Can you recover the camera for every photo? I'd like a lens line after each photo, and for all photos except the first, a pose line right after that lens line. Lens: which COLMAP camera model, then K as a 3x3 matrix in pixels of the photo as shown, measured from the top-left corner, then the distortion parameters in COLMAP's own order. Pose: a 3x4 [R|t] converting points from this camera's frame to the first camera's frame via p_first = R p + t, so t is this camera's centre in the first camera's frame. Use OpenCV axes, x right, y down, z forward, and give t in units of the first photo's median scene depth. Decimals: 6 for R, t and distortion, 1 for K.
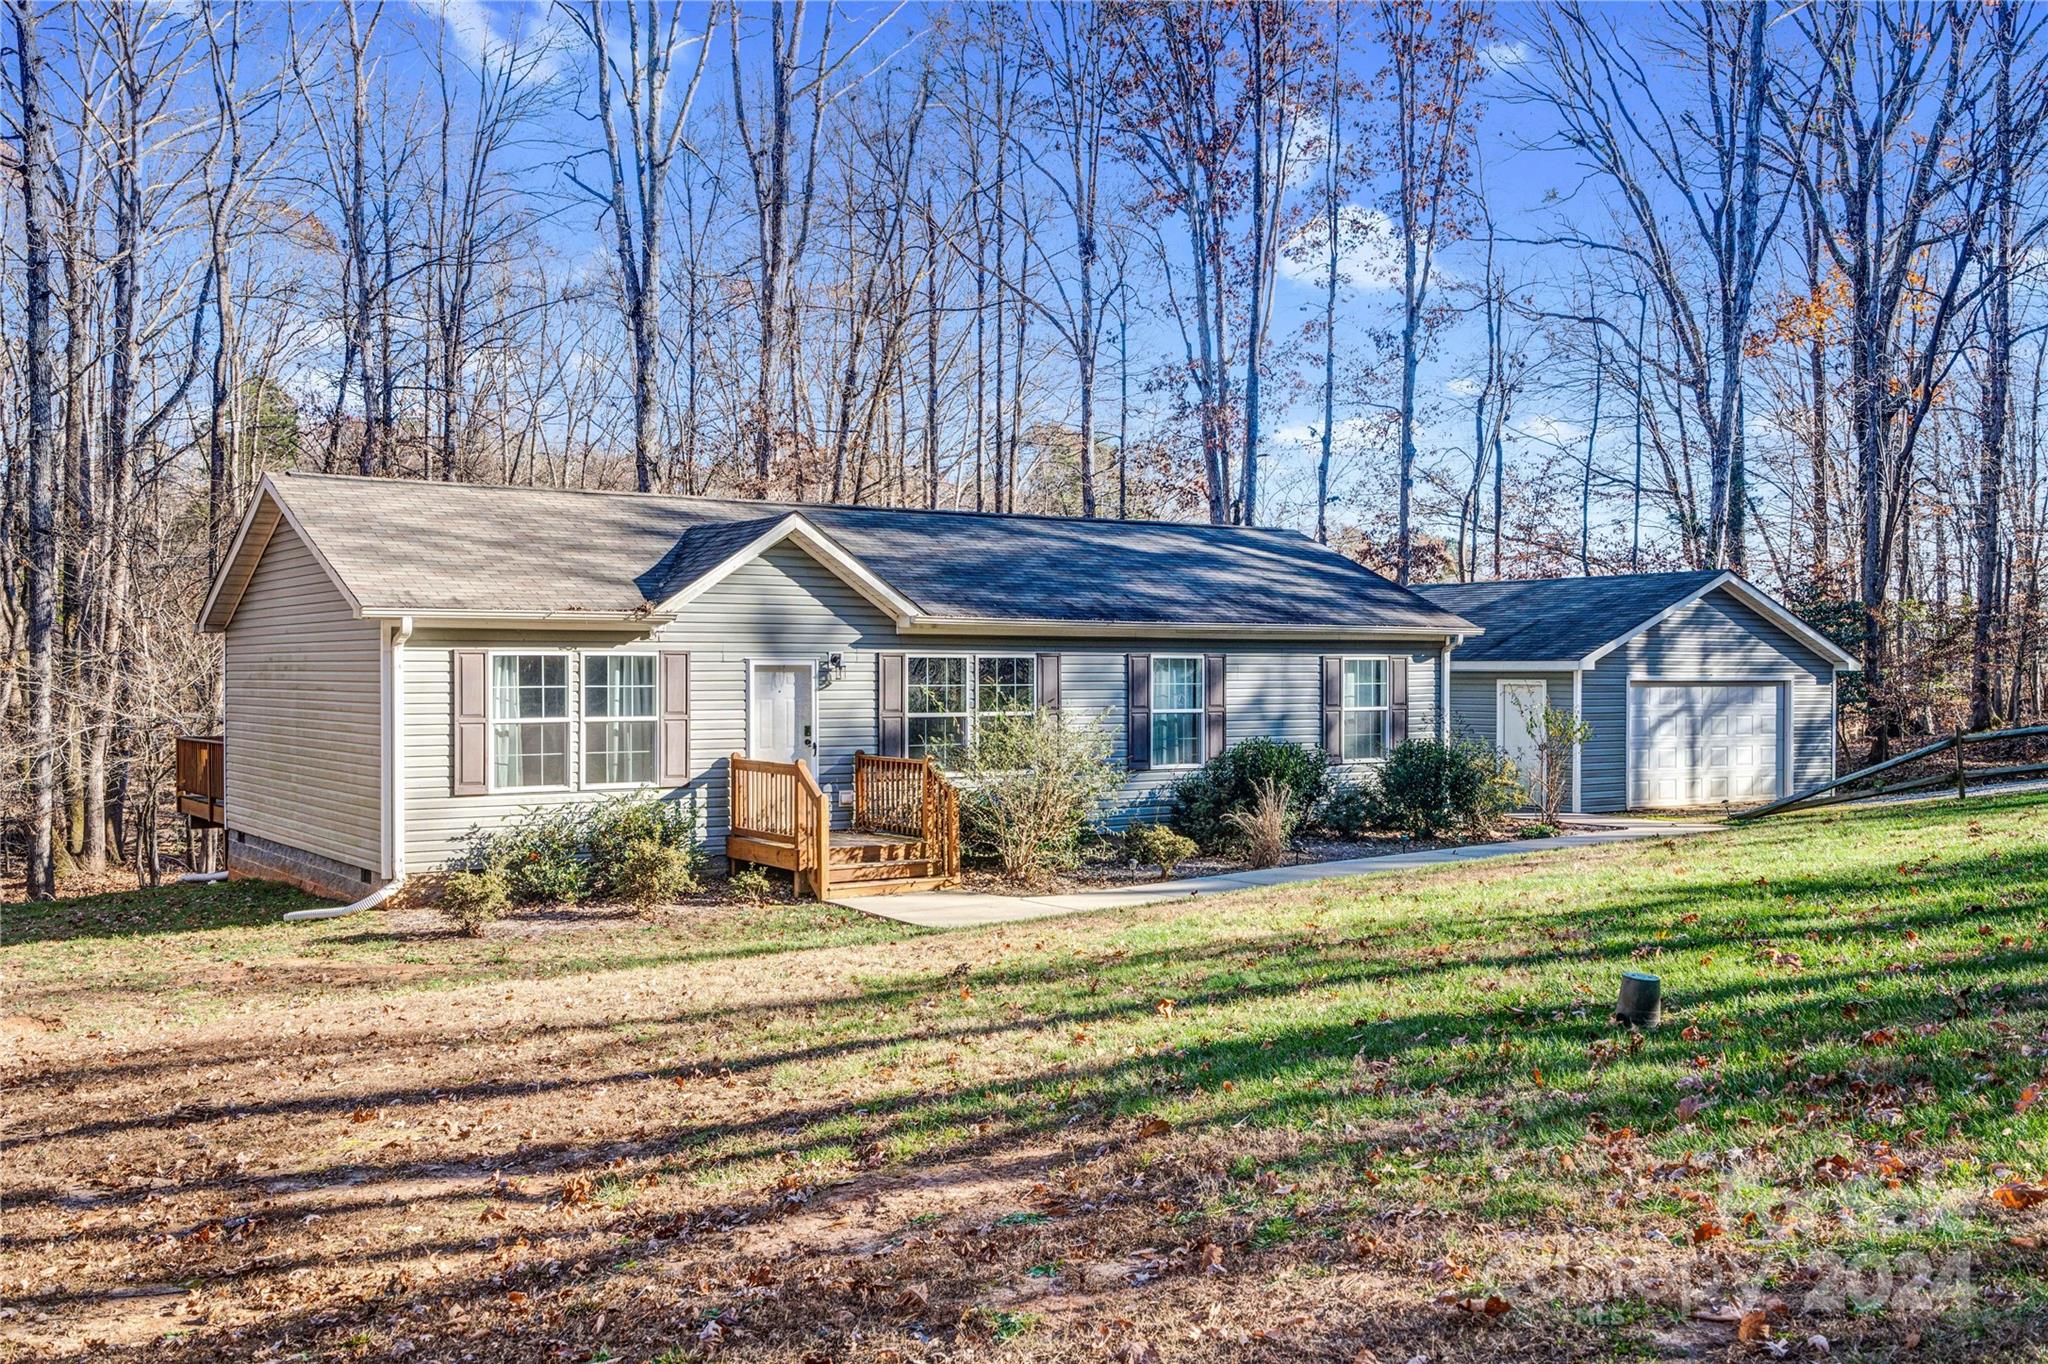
lens RADIAL K [[2017.8, 0, 1021.1], [0, 2017.8, 678.0], [0, 0, 1]] dist [0.057365, 0.000000]
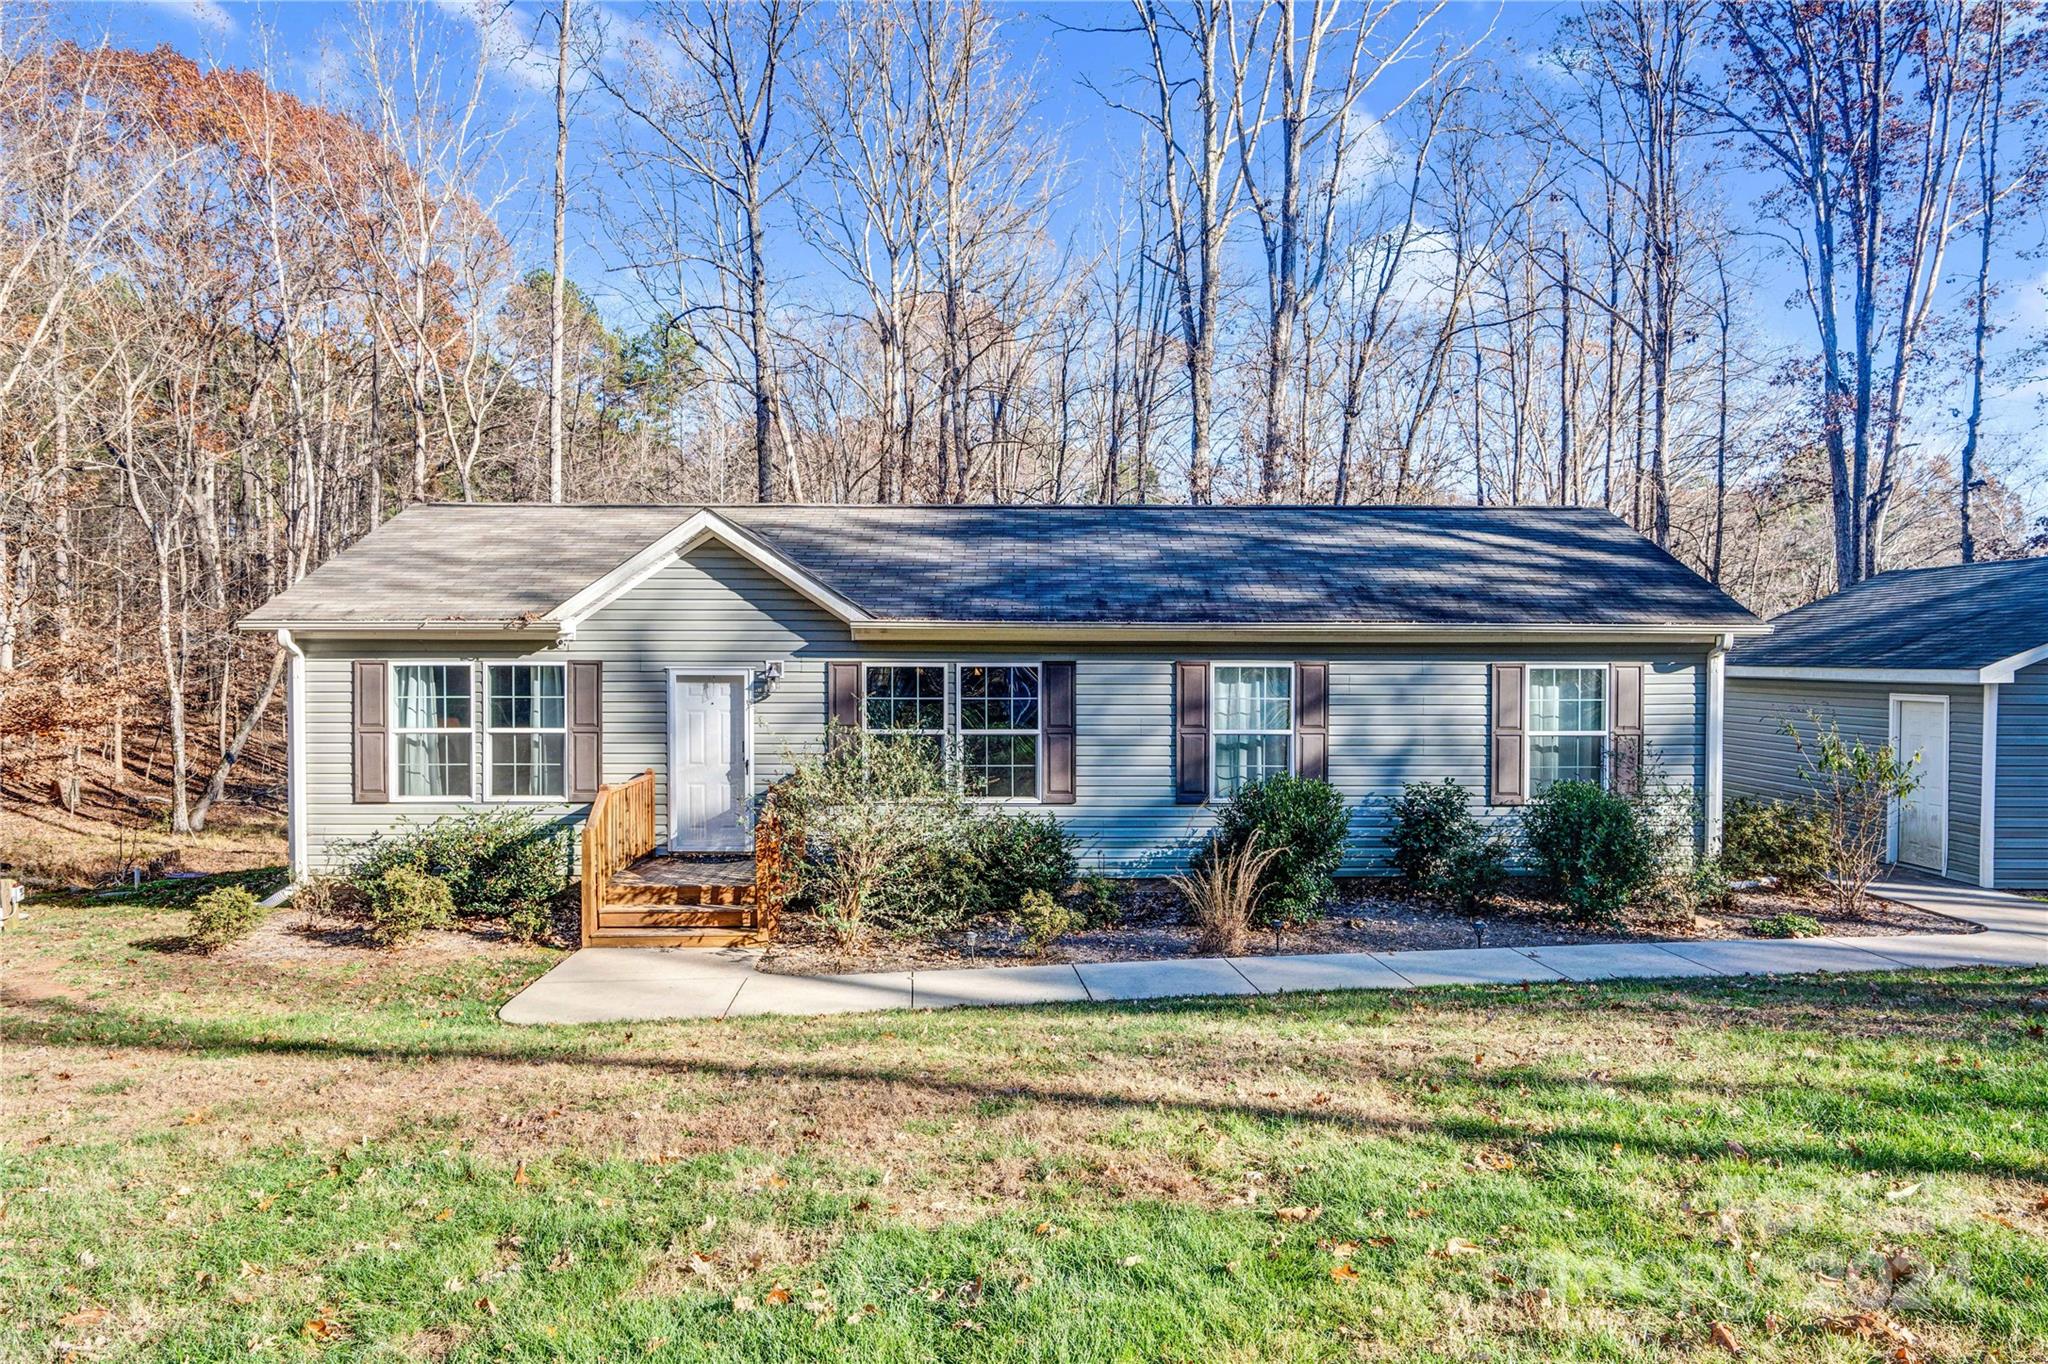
lens RADIAL K [[1378.1, 0, 1027.1], [0, 1378.1, 685.9], [0, 0, 1]] dist [0.008832, 0.003378]
pose [[0.827797, 0.013006, -0.560877, 0.354692], [-0.004398, 0.999851, 0.016694, -0.012746], [0.561010, -0.011353, 0.827731, 0.555276]]
